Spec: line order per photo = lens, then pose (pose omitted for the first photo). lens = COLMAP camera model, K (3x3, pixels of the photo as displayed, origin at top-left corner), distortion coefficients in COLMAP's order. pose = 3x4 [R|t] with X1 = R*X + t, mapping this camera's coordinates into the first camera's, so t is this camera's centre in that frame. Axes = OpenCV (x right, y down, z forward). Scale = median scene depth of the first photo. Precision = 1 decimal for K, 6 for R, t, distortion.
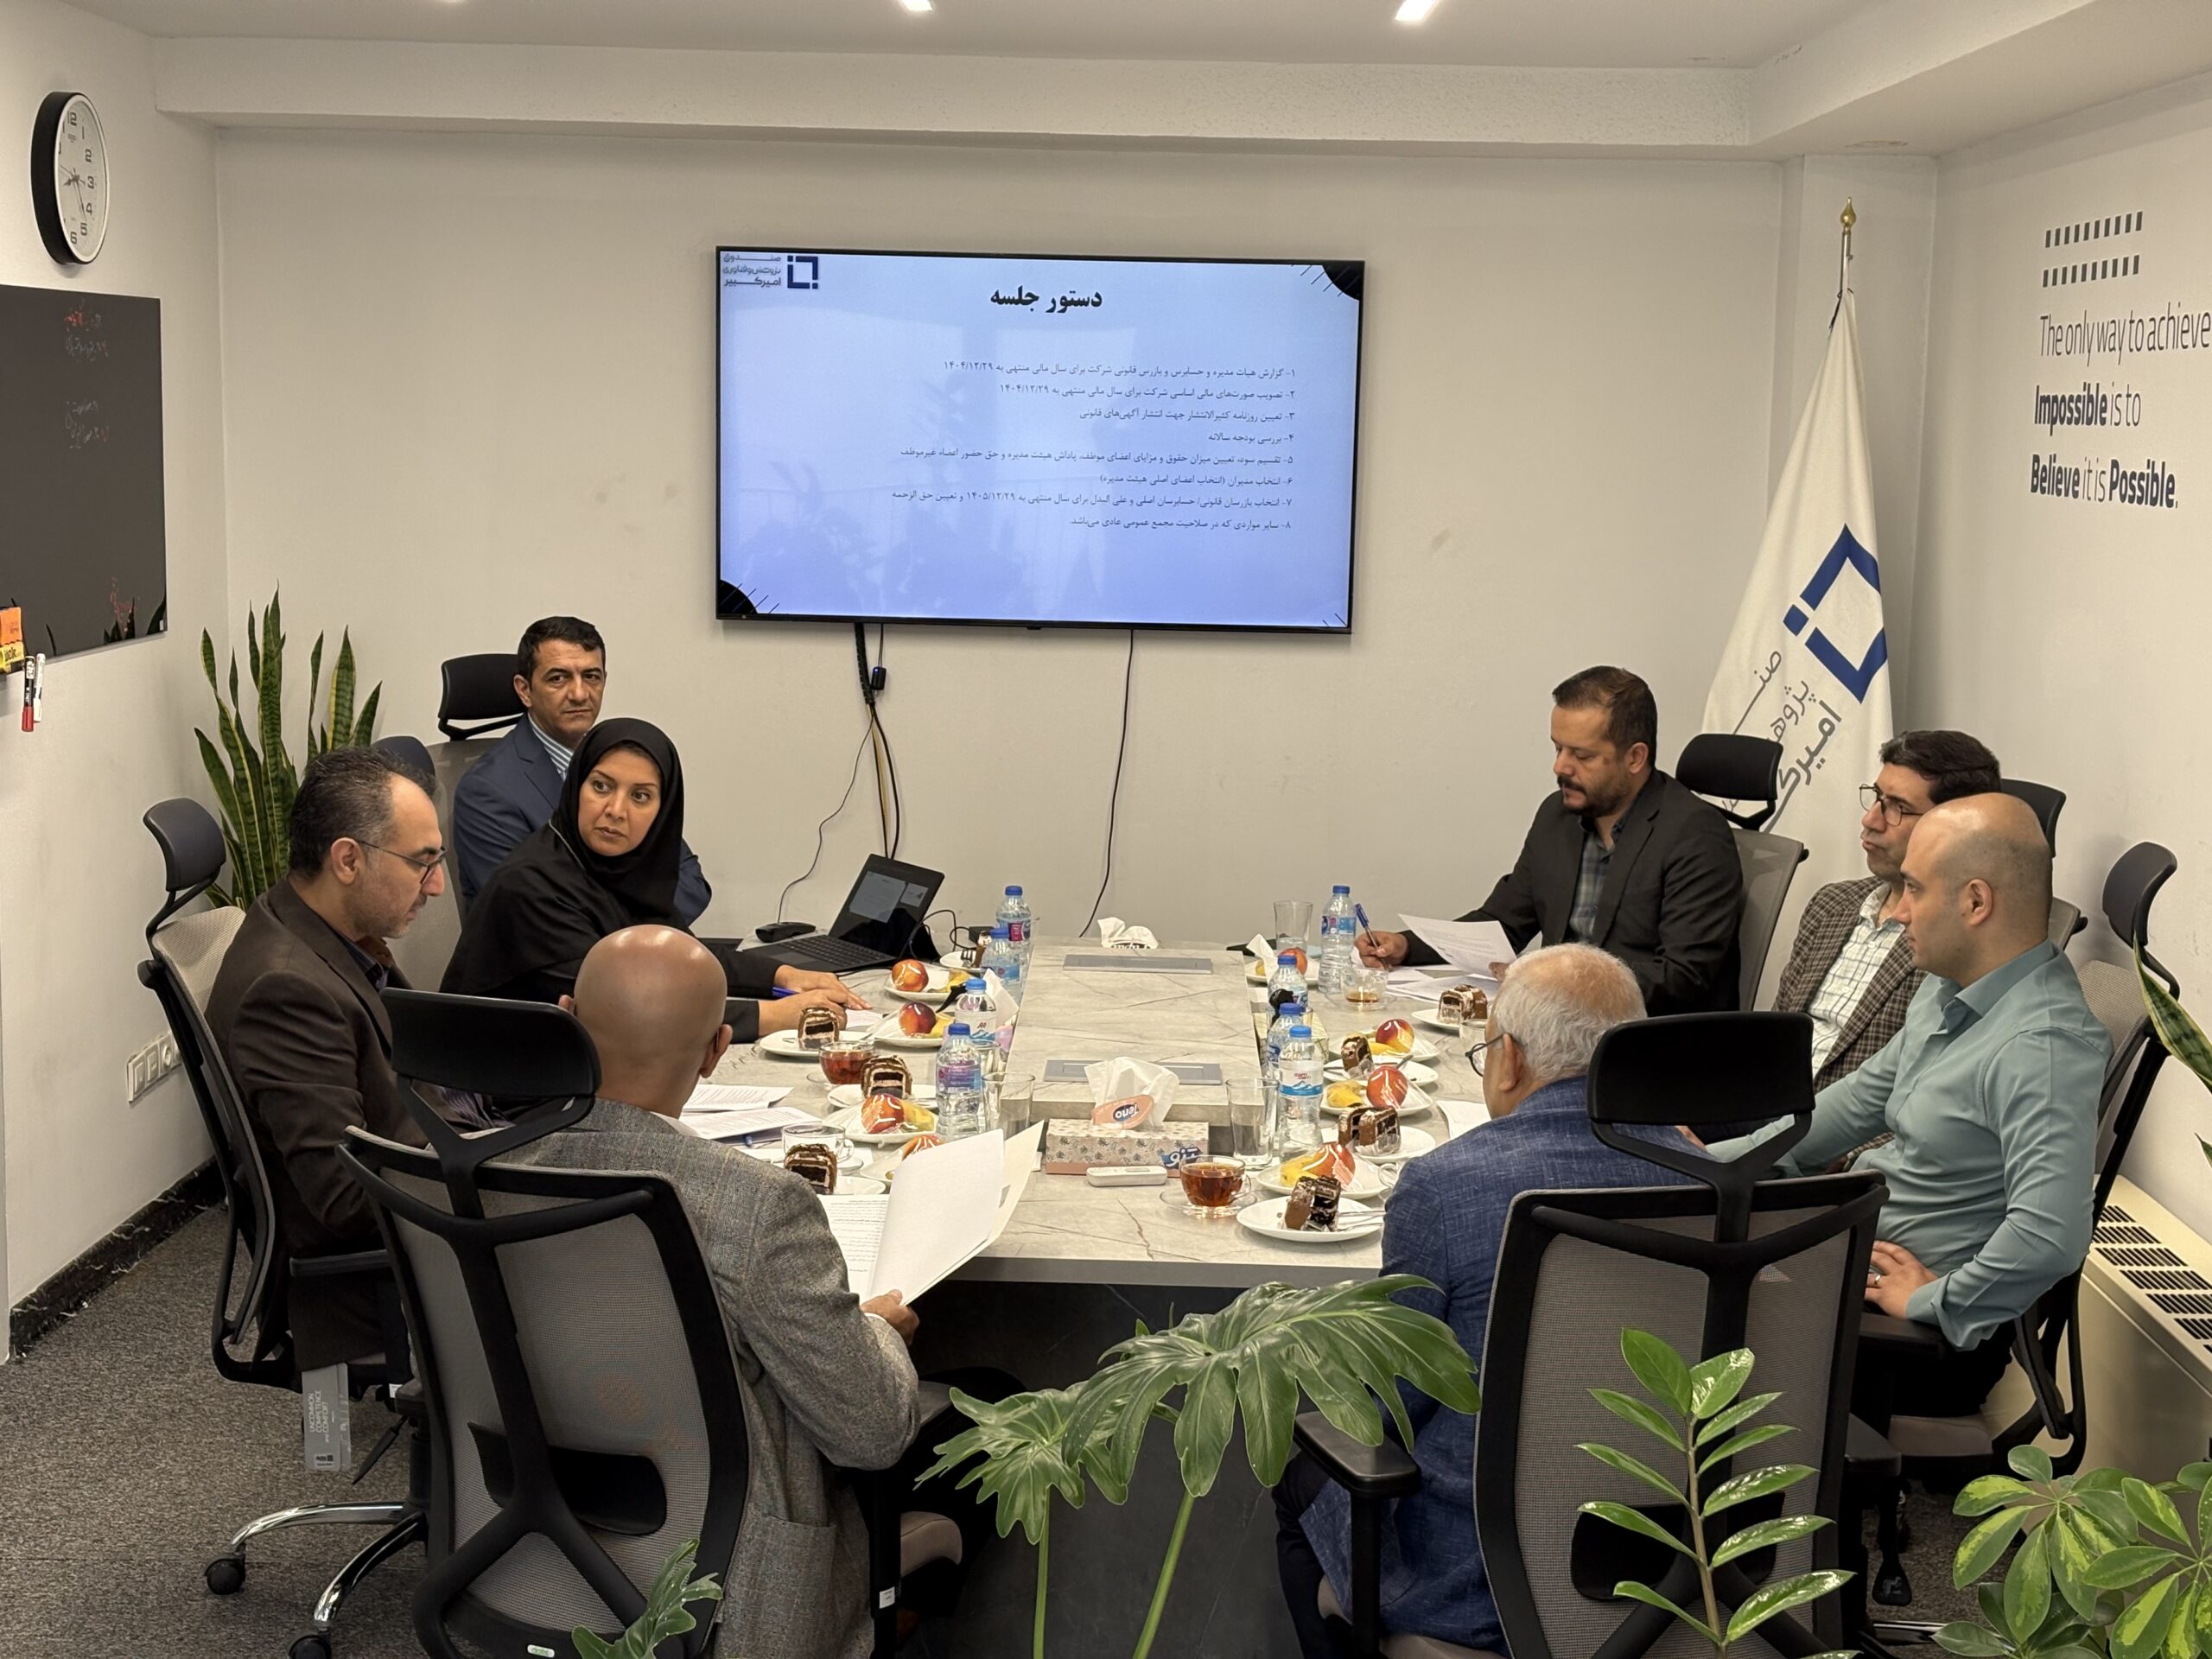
lens RADIAL K [[3364.0, 0, 1106.0], [0, 3364.0, 829.5], [0, 0, 1]] dist [-0.049244, 1.247034]
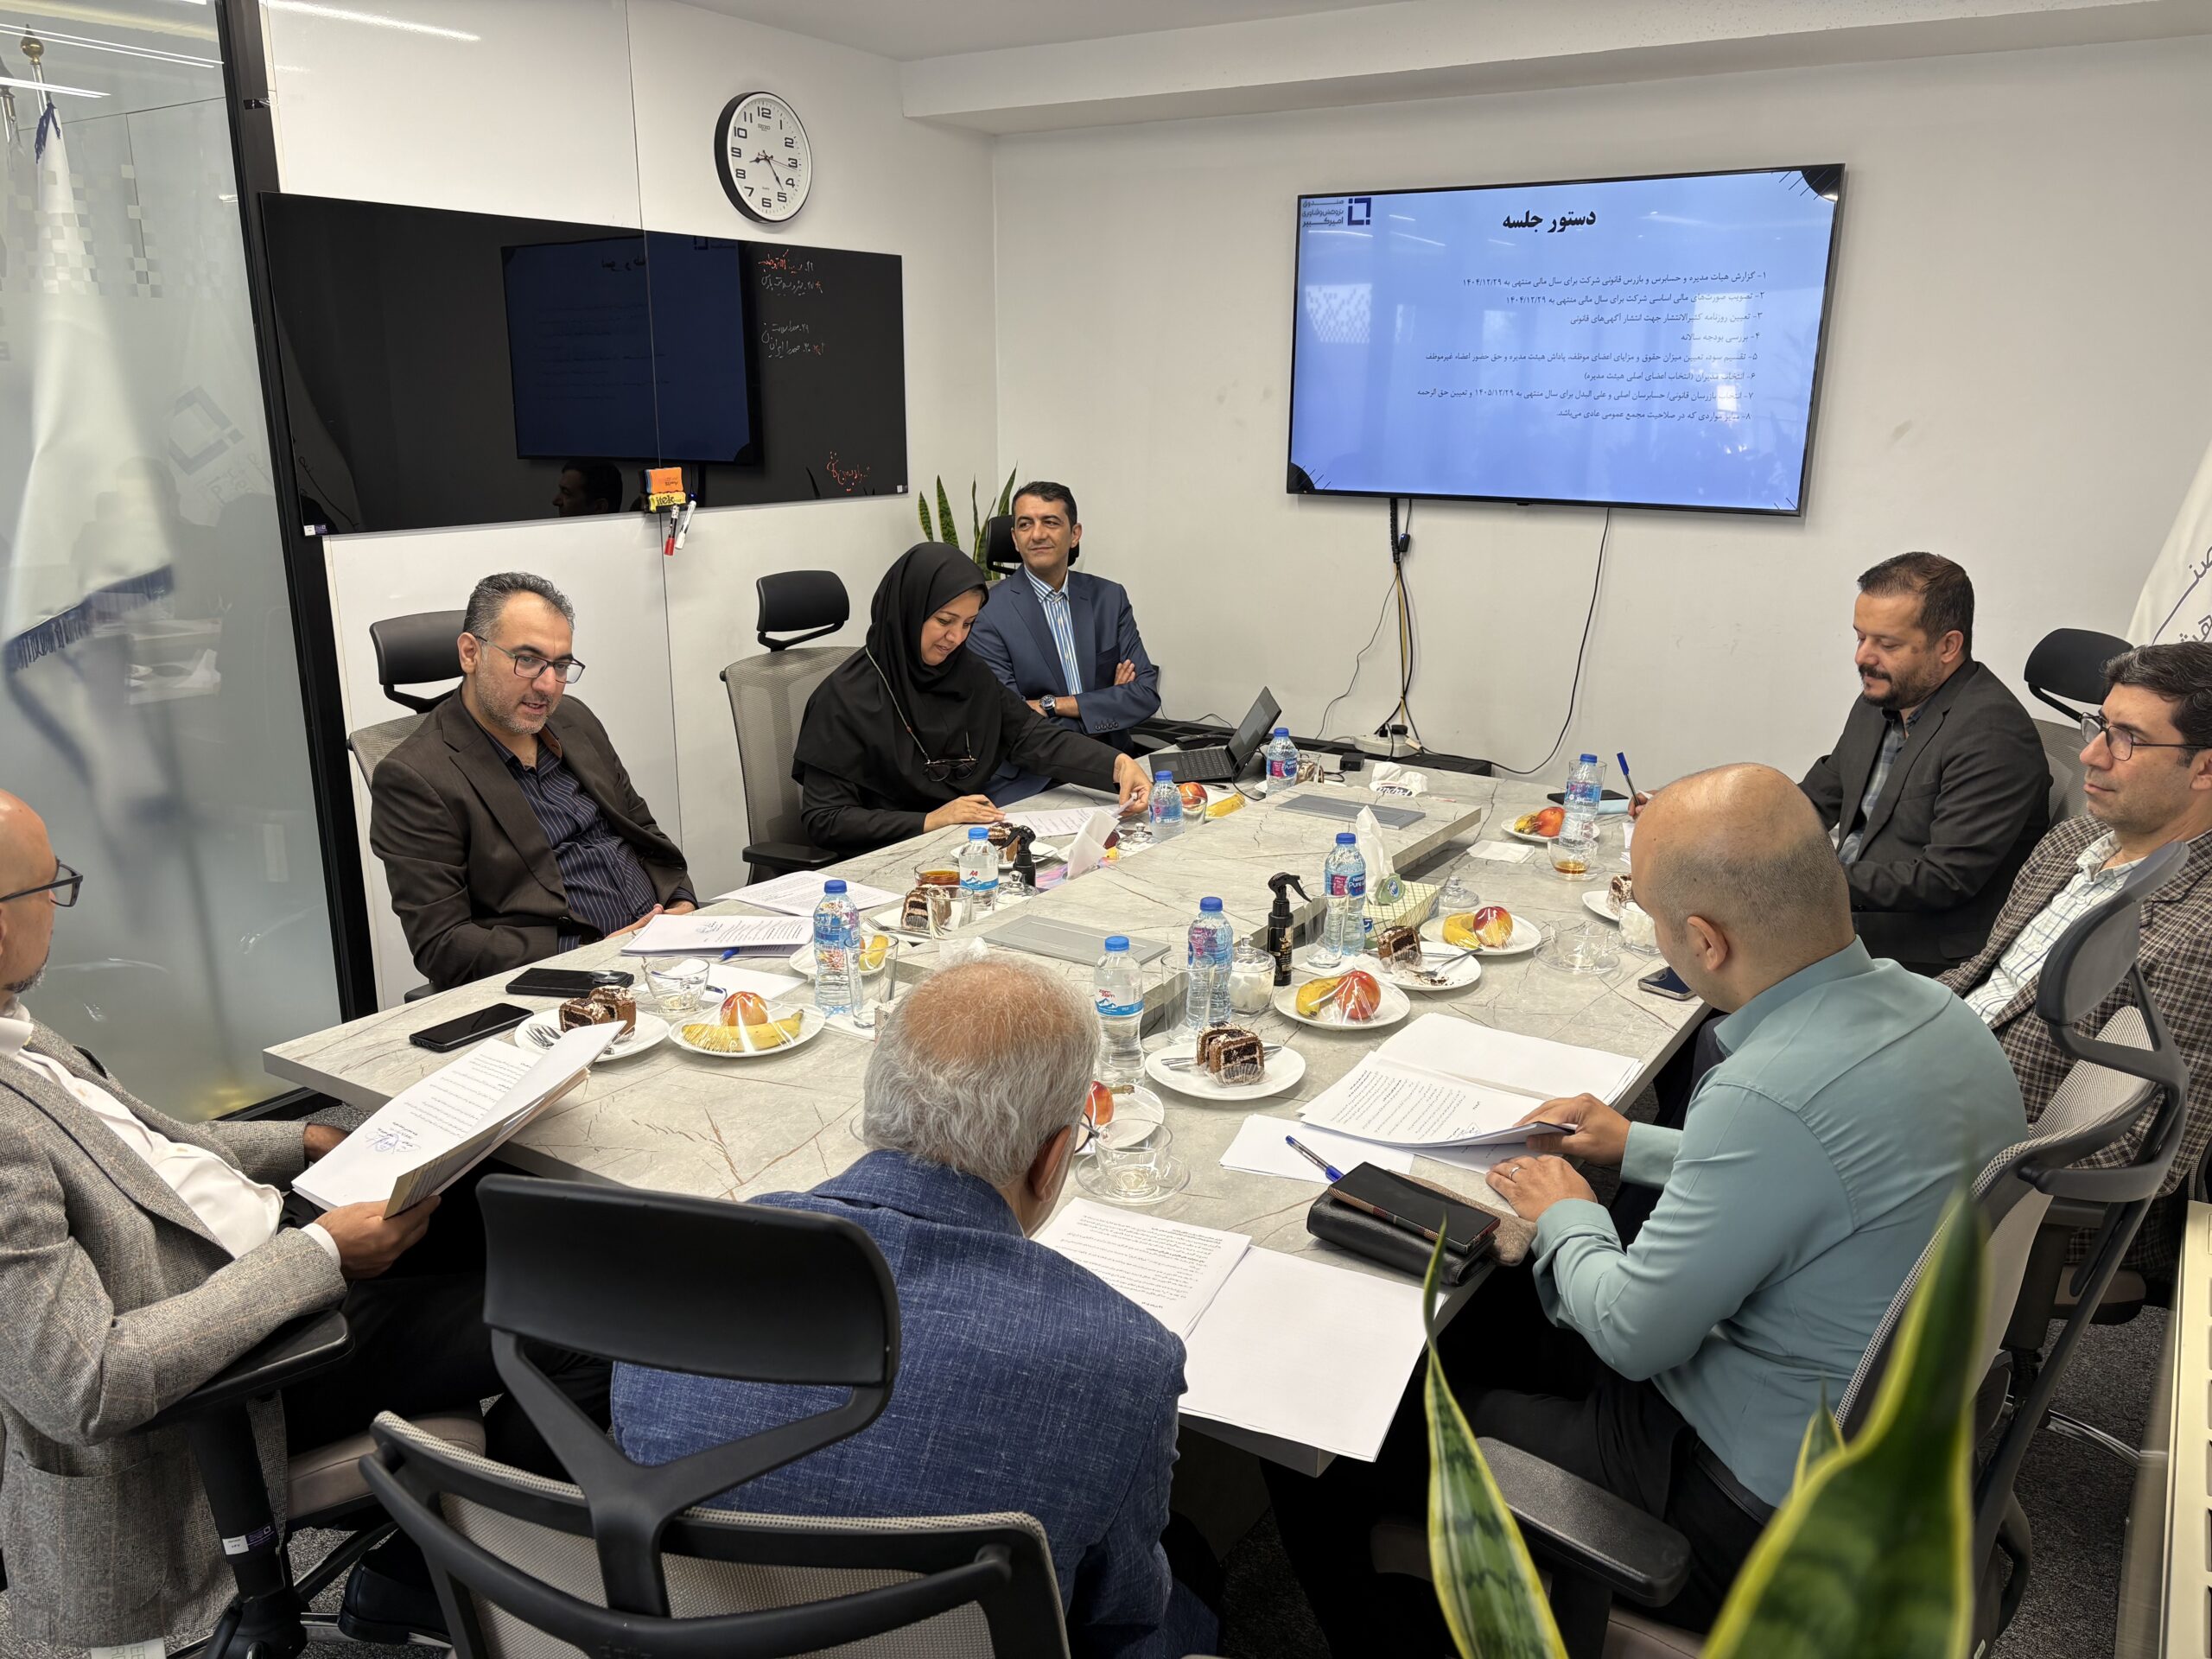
lens RADIAL K [[1657.5, 0, 1106.0], [0, 1657.5, 829.5], [0, 0, 1]] dist [0.043584, -0.001218]
pose [[0.851914, 0.125377, -0.508451, 0.209953], [-0.059661, 0.987833, 0.143622, -0.025568], [0.520271, -0.092019, 0.849029, 0.478480]]
